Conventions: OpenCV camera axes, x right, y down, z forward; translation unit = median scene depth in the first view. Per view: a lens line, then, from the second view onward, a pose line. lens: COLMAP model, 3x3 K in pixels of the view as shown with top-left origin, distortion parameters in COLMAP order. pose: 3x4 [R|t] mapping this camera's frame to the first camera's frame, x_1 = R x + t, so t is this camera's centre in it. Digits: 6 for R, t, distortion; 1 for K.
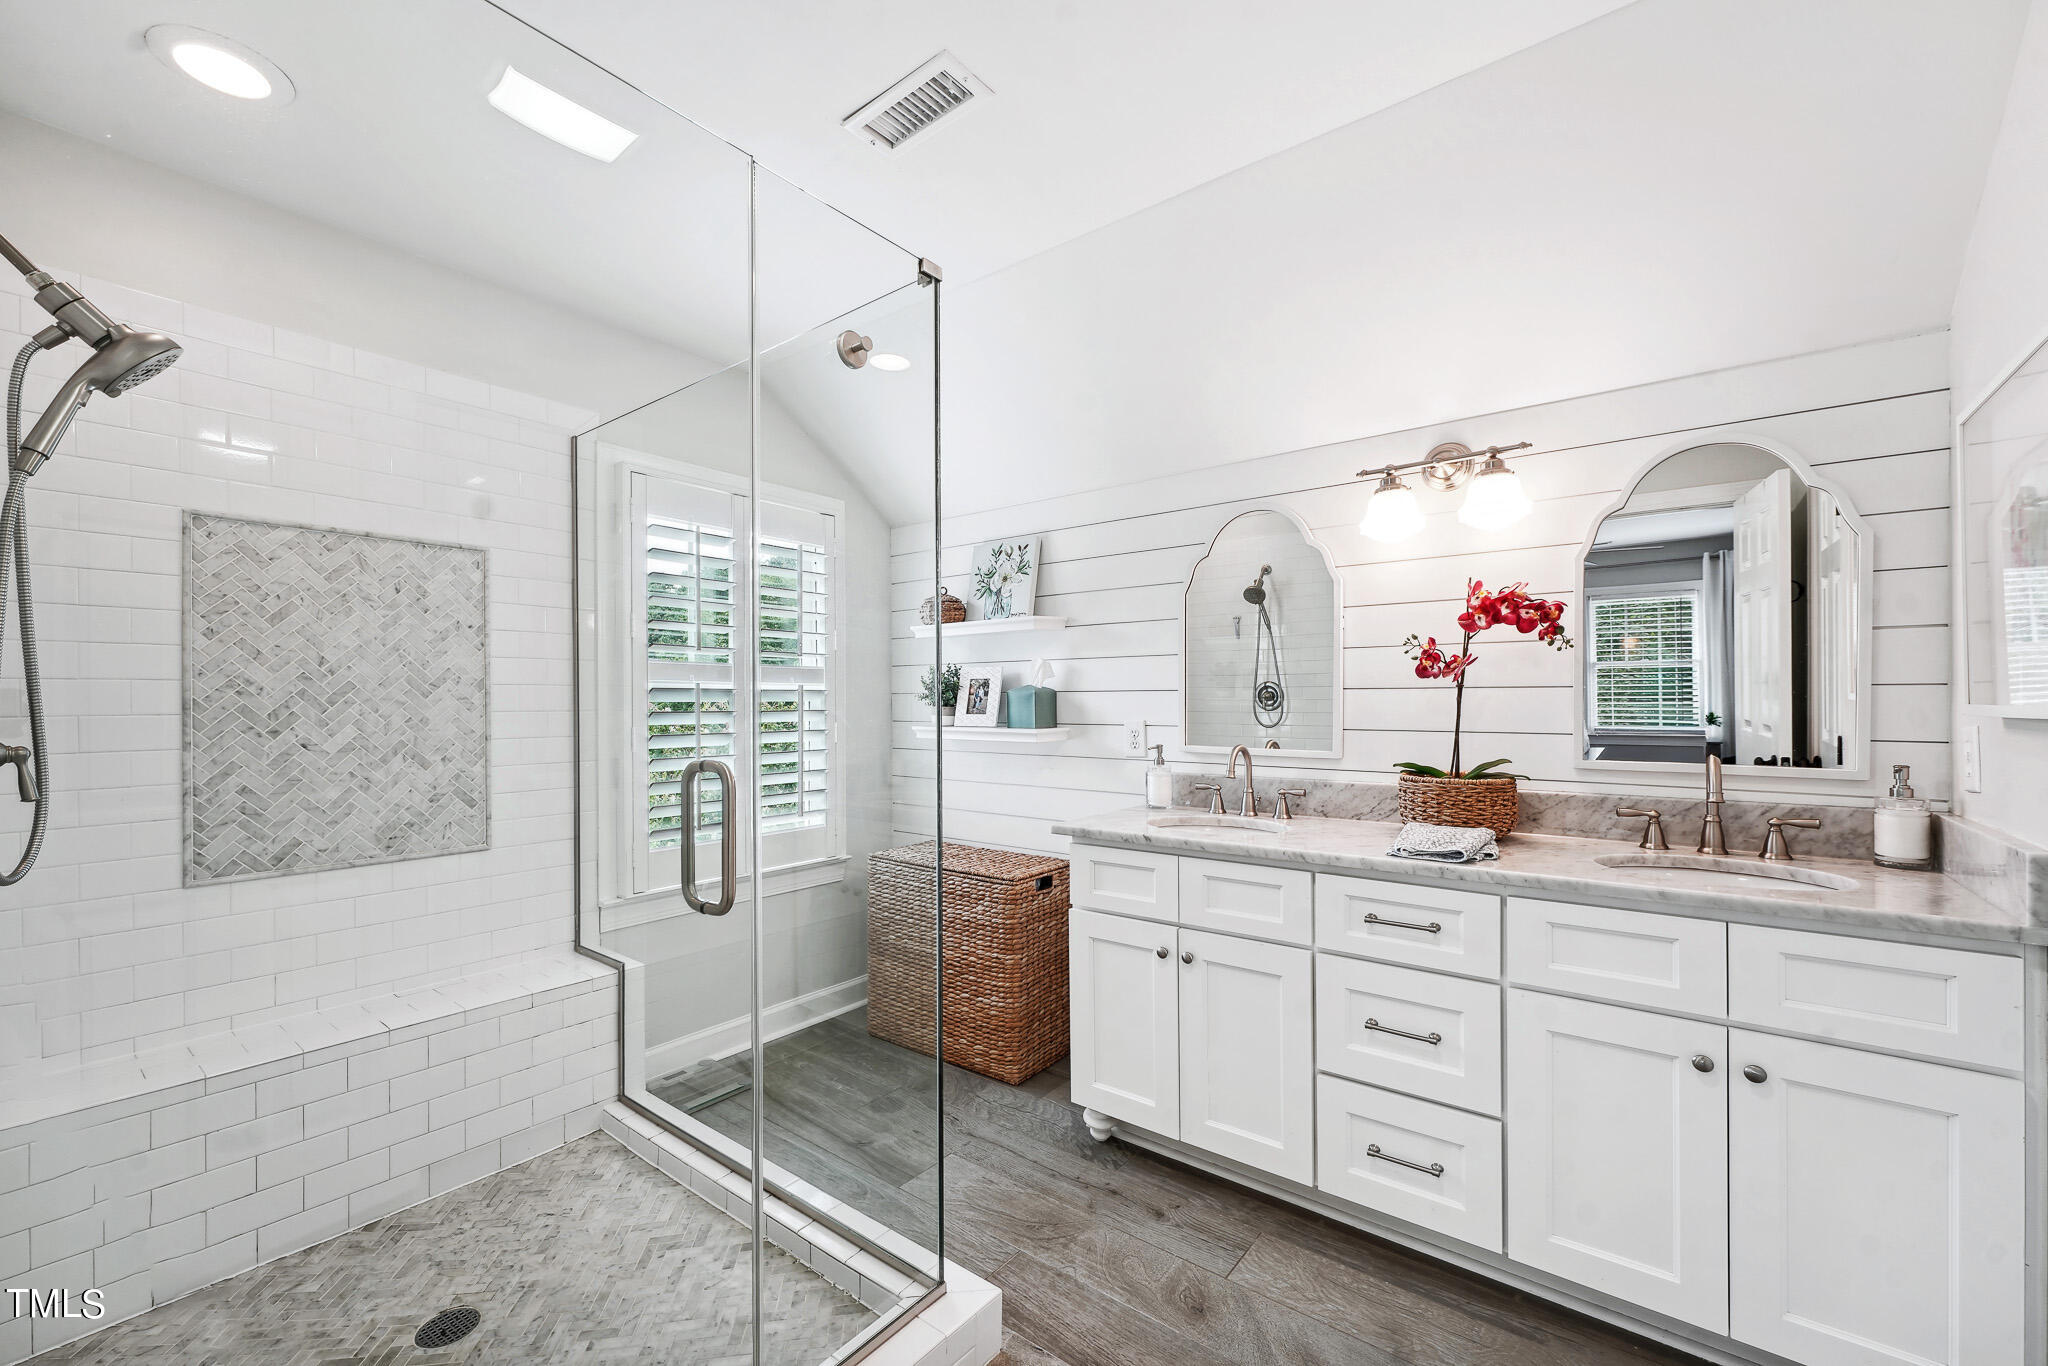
lens RADIAL K [[828.5, 0, 1023.7], [0, 828.5, 695.4], [0, 0, 1]] dist [-0.000029, 0.000134]
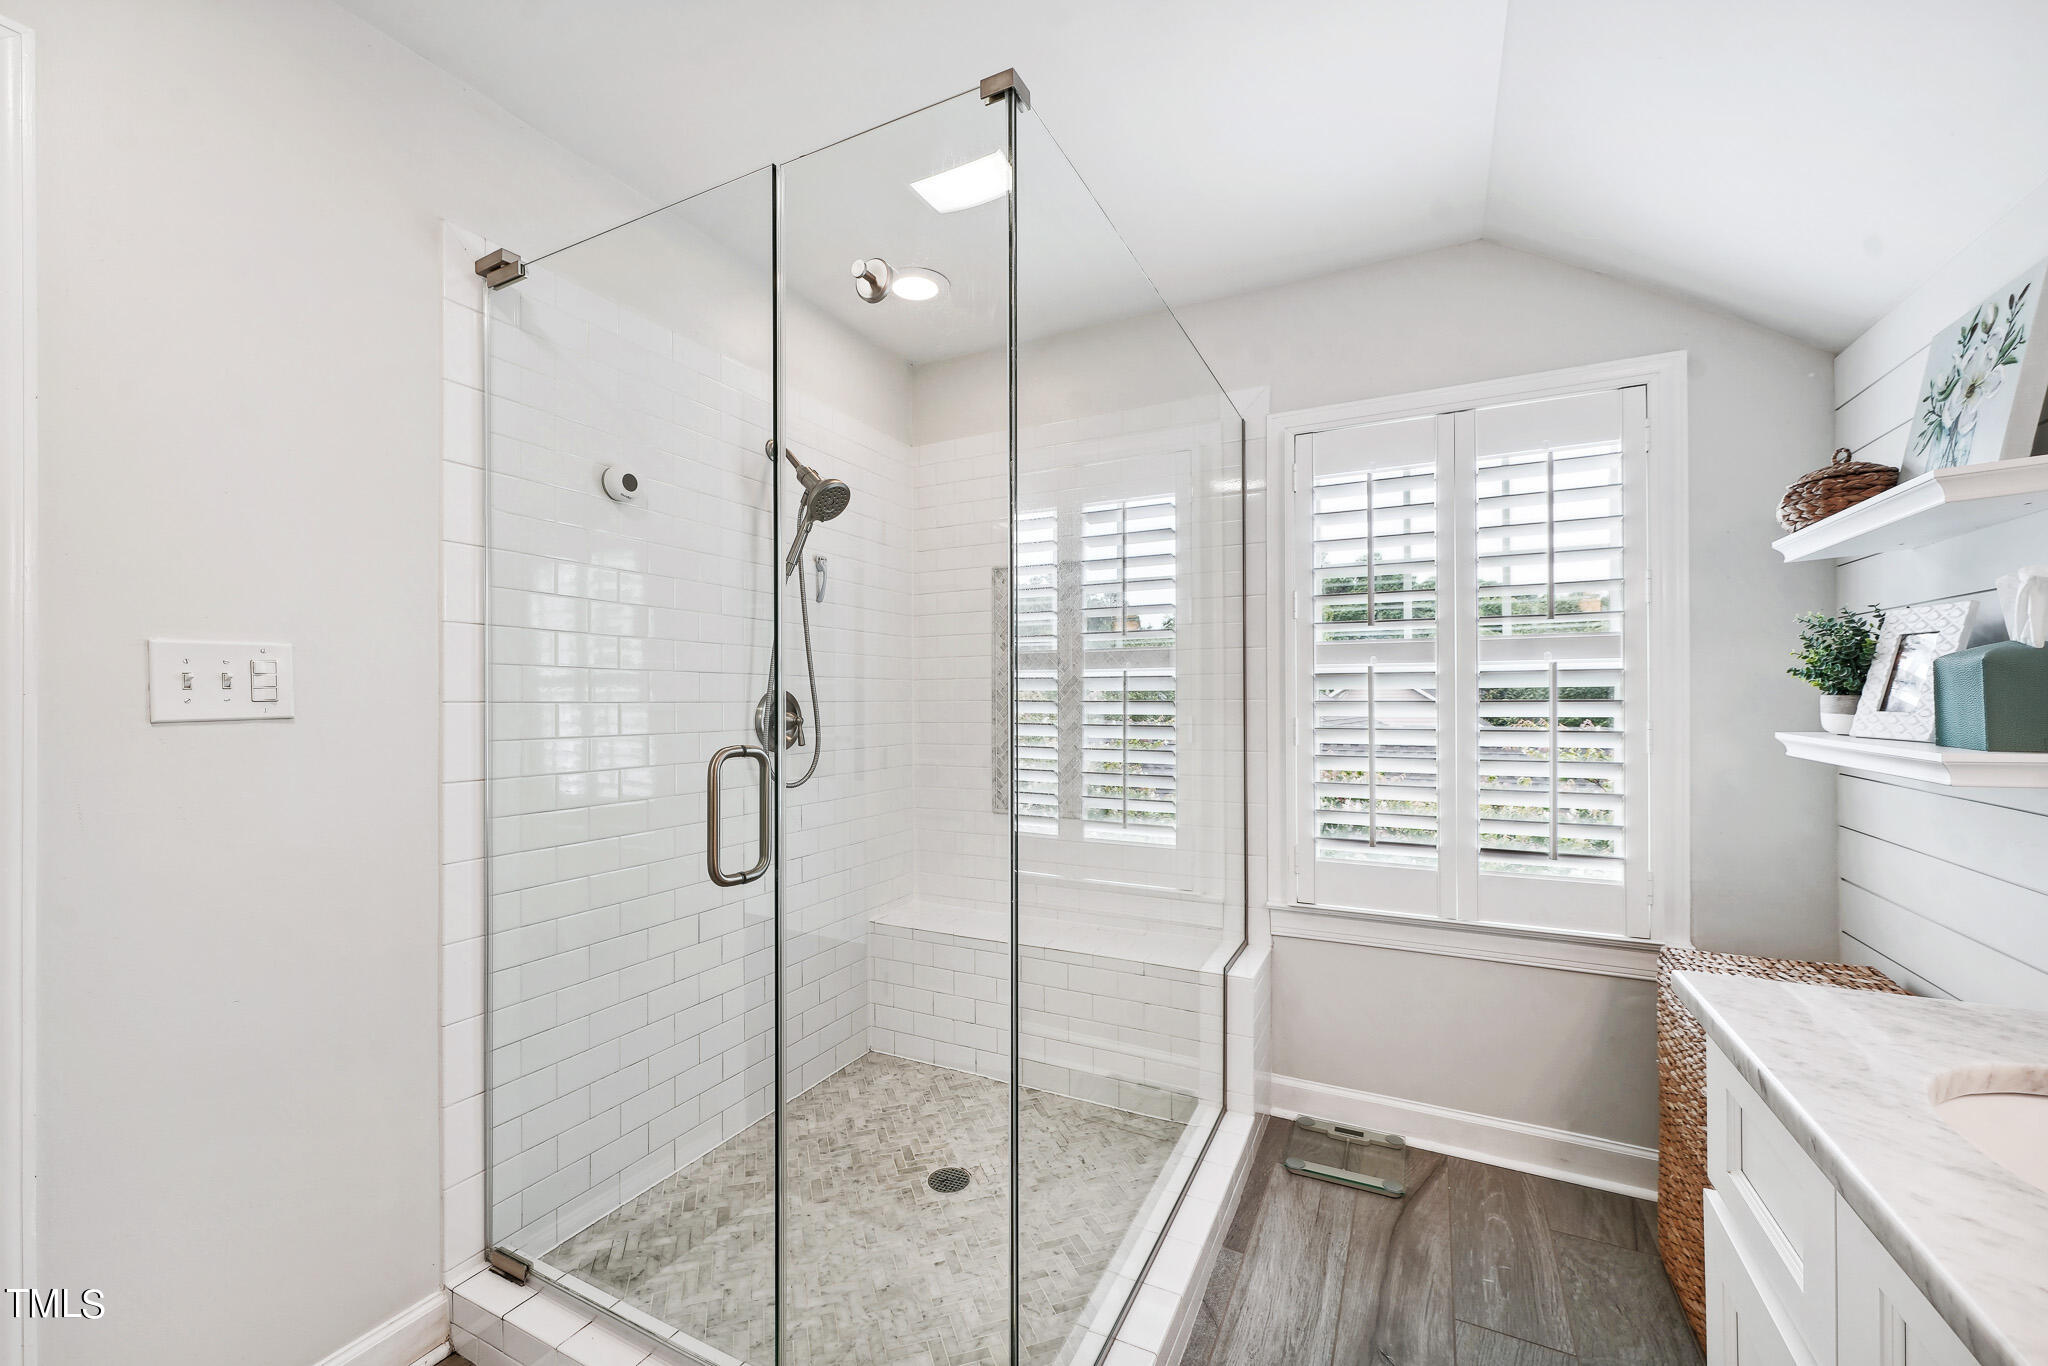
lens RADIAL K [[828.5, 0, 1024.9], [0, 828.5, 688.6], [0, 0, 1]] dist [-0.000029, 0.000134]
pose [[0.185915, -0.006622, -0.982544, 0.322144], [0.015799, 0.999868, -0.003749, 0.004835], [0.982439, -0.014826, 0.185995, 0.482670]]
